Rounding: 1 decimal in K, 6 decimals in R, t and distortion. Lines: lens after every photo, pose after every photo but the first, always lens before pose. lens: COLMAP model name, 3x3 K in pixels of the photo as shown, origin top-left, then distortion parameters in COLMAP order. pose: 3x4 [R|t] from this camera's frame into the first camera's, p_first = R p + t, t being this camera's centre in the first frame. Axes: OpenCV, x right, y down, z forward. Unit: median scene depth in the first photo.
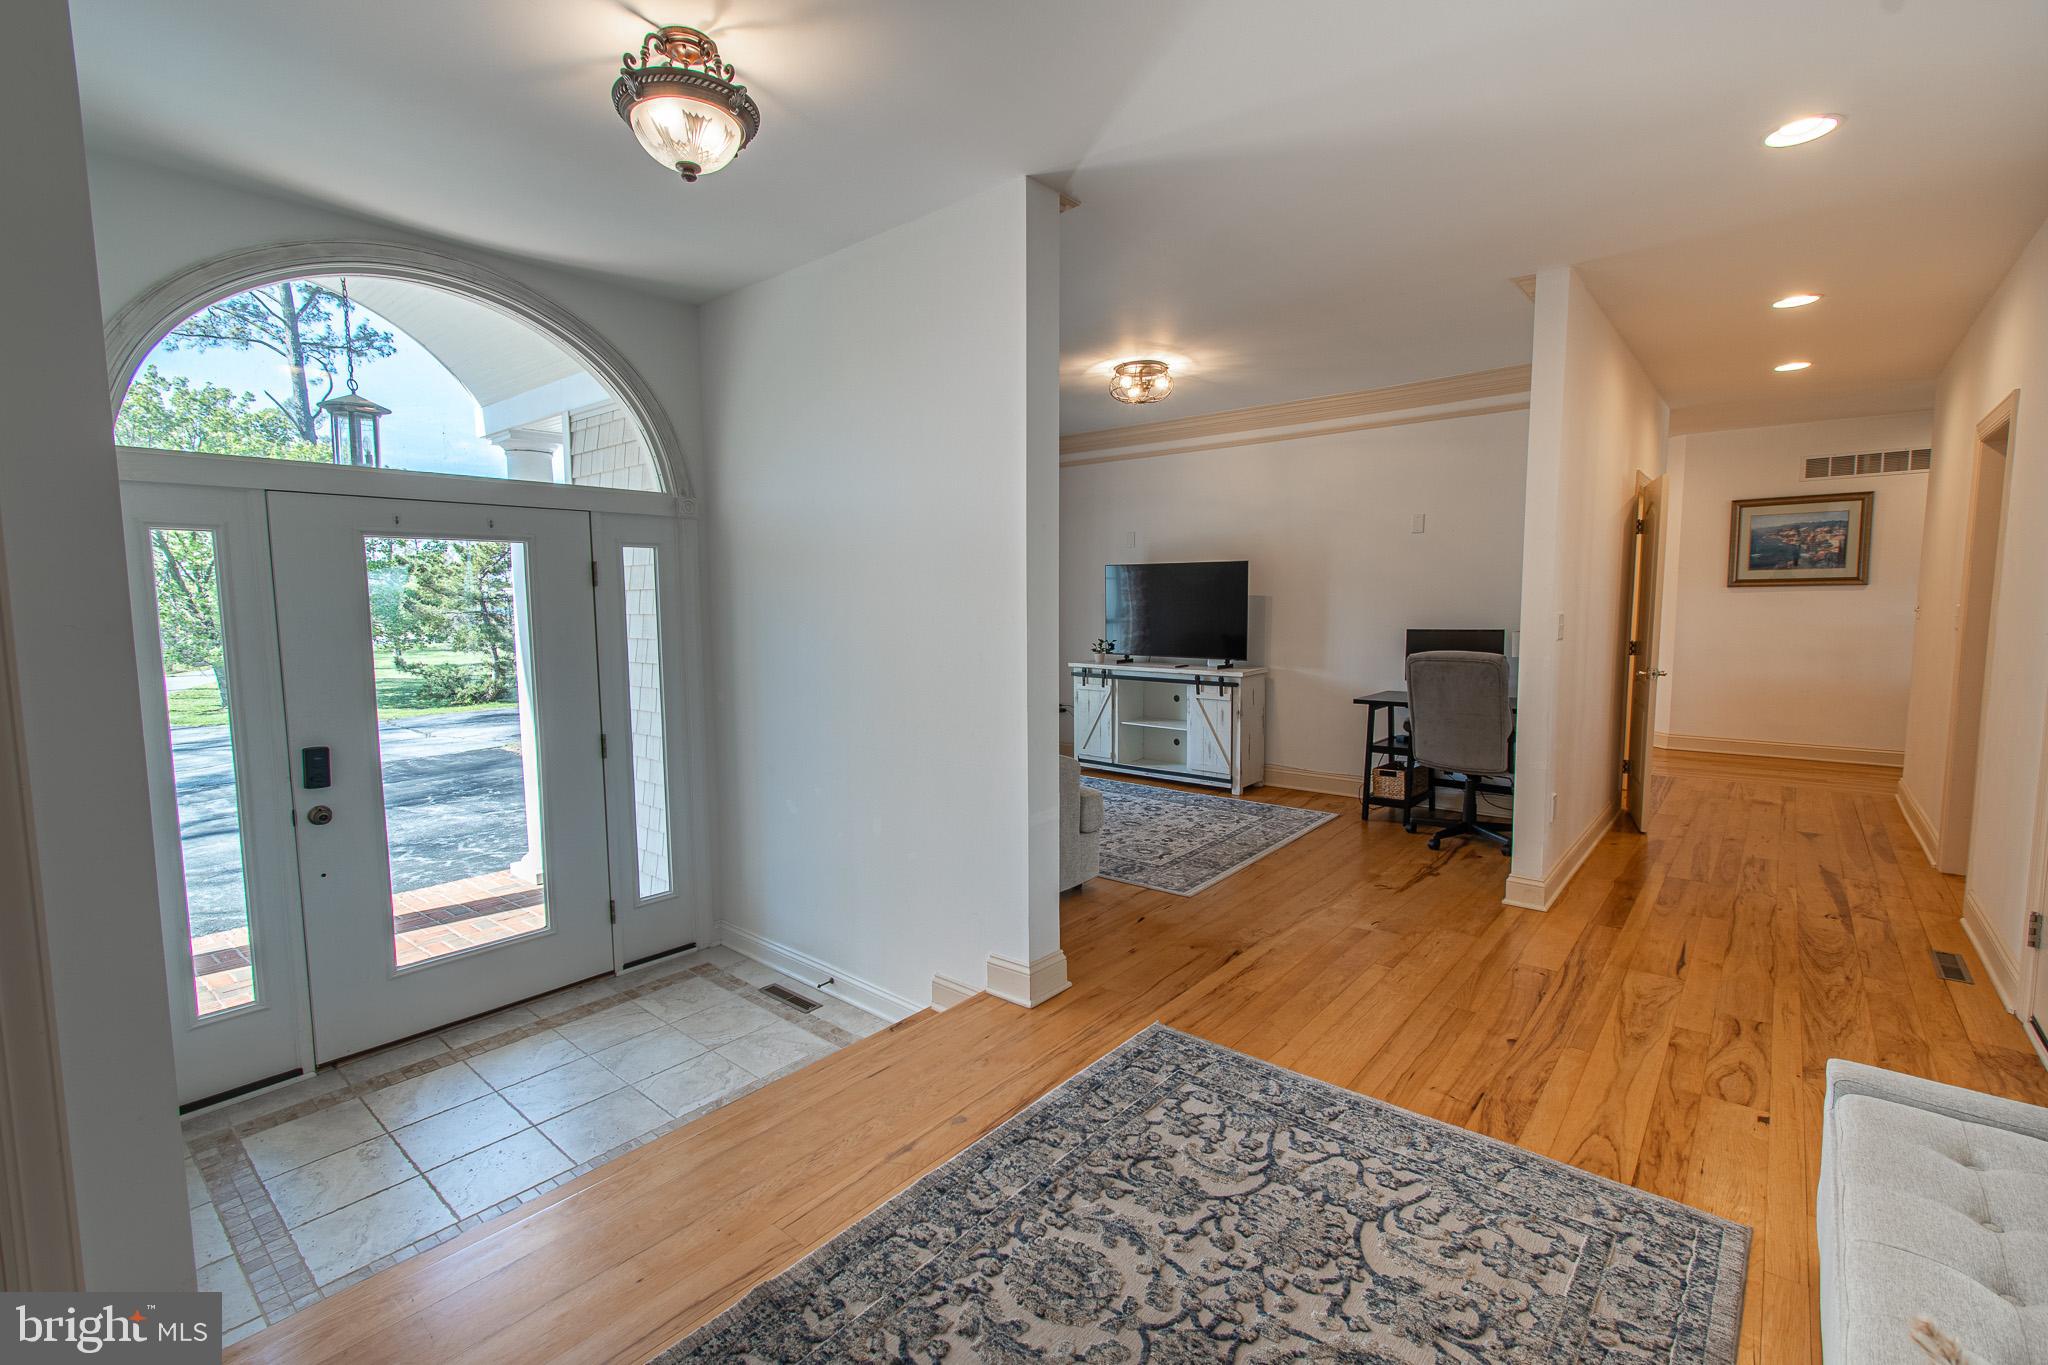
lens RADIAL K [[899.1, 0, 1028.0], [0, 899.1, 684.2], [0, 0, 1]] dist [0.001335, 0.000567]
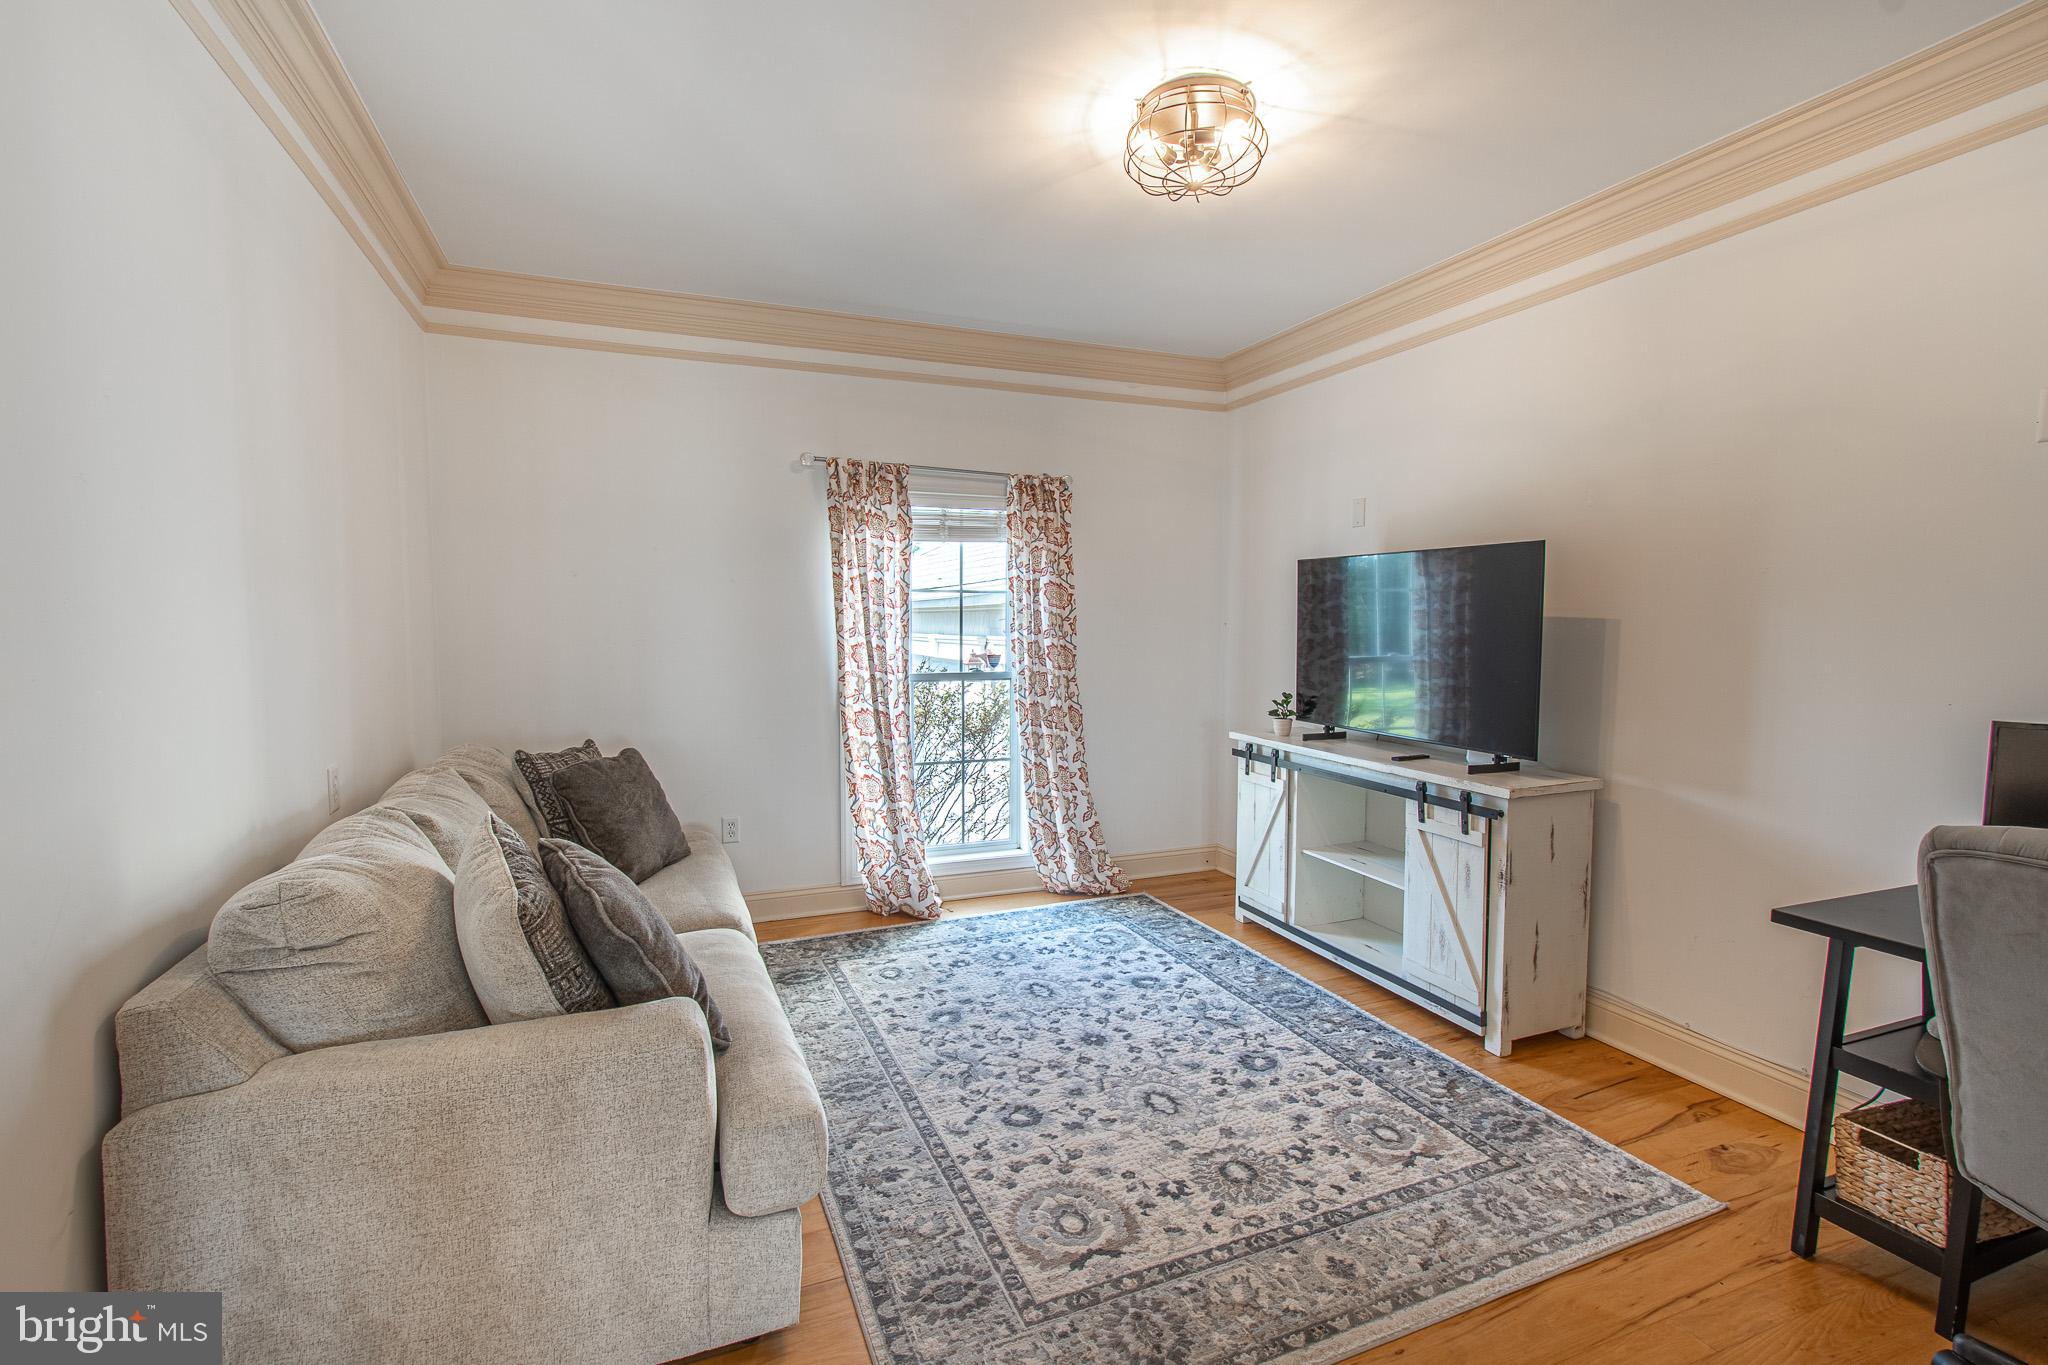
lens RADIAL K [[931.3, 0, 1029.9], [0, 931.3, 683.0], [0, 0, 1]] dist [-0.002040, -0.000359]
pose [[0.880411, 0.042925, -0.472265, 0.267897], [-0.054528, 0.998453, -0.010901, -0.052192], [0.471066, 0.035349, 0.881389, 0.522294]]
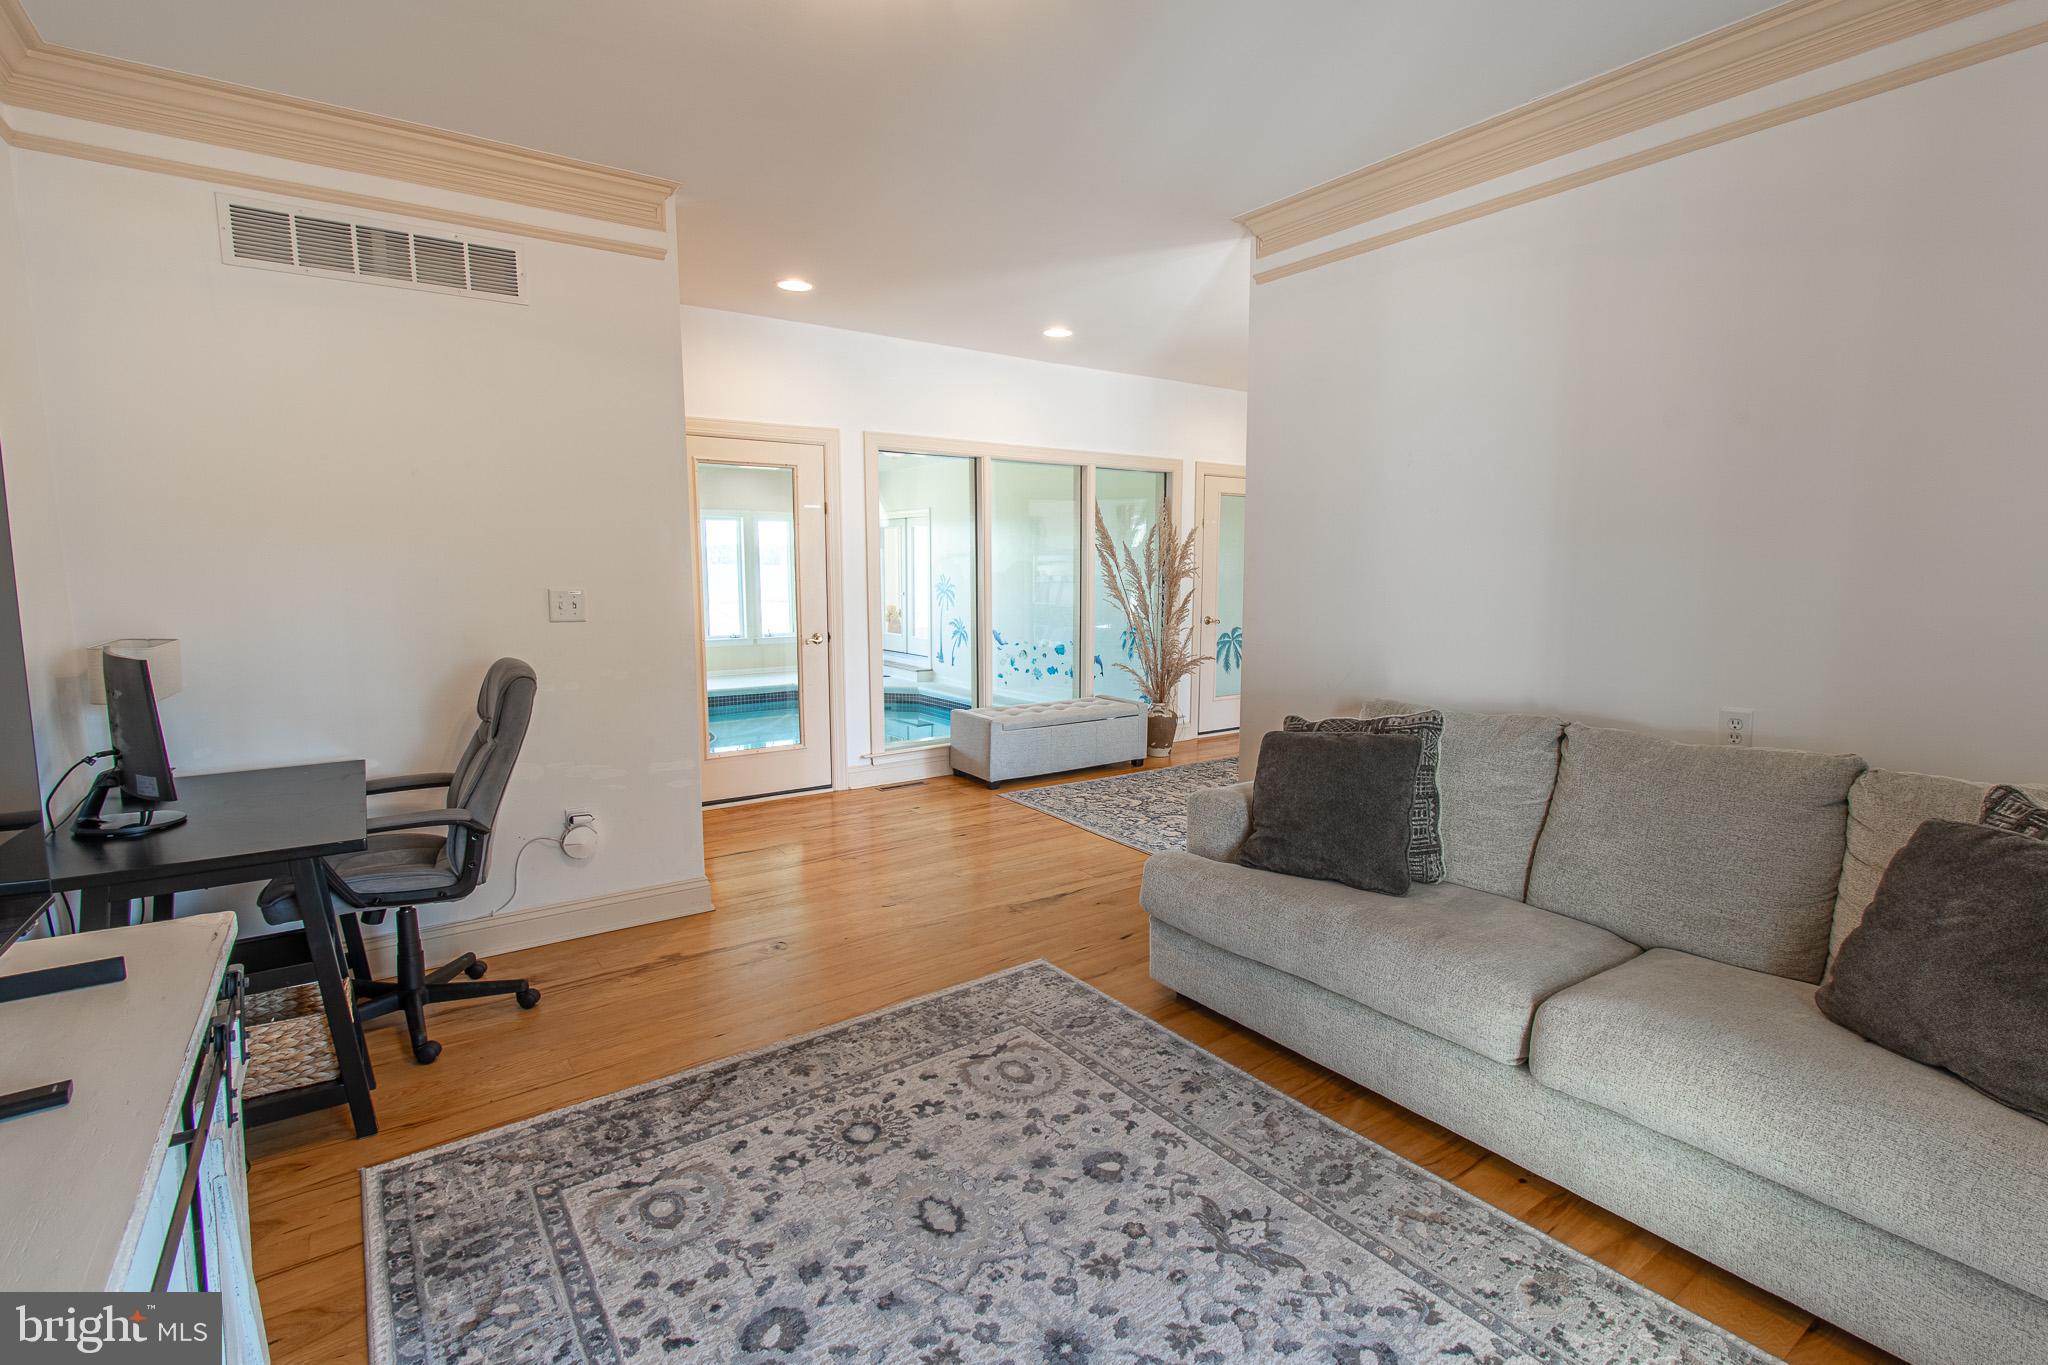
lens RADIAL K [[931.3, 0, 1029.9], [0, 931.3, 683.0], [0, 0, 1]] dist [-0.002040, -0.000359]
pose [[-0.967363, -0.026072, 0.252050, -0.003885], [0.029213, 0.976586, 0.213135, -0.119755], [-0.251706, 0.213542, -0.943951, 1.259693]]
